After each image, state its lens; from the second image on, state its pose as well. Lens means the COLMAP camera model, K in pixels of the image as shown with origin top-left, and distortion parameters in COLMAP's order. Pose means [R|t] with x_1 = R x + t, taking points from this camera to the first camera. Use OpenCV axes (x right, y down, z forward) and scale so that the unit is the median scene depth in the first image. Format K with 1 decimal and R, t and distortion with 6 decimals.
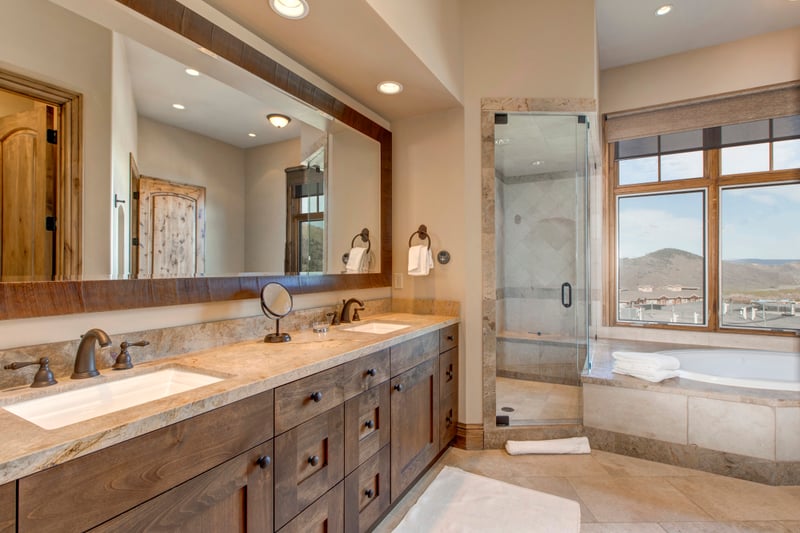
lens RADIAL K [[367.9, 0, 399.3], [0, 367.9, 267.2], [0, 0, 1]] dist [-0.005462, -0.000230]
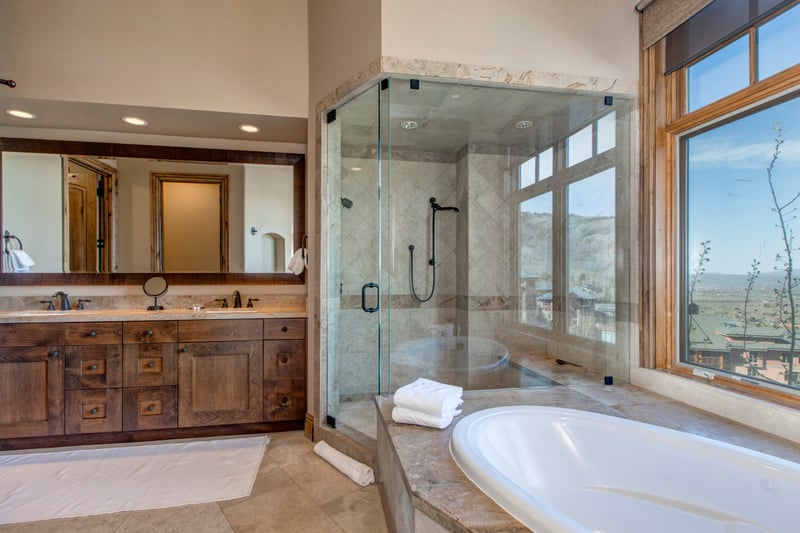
lens RADIAL K [[367.9, 0, 397.3], [0, 367.9, 279.7], [0, 0, 1]] dist [-0.005462, -0.000230]
pose [[0.650070, 0.009903, -0.759810, 1.672262], [-0.002091, 0.999935, 0.011243, 0.033969], [0.759871, -0.005720, 0.650048, 0.719655]]
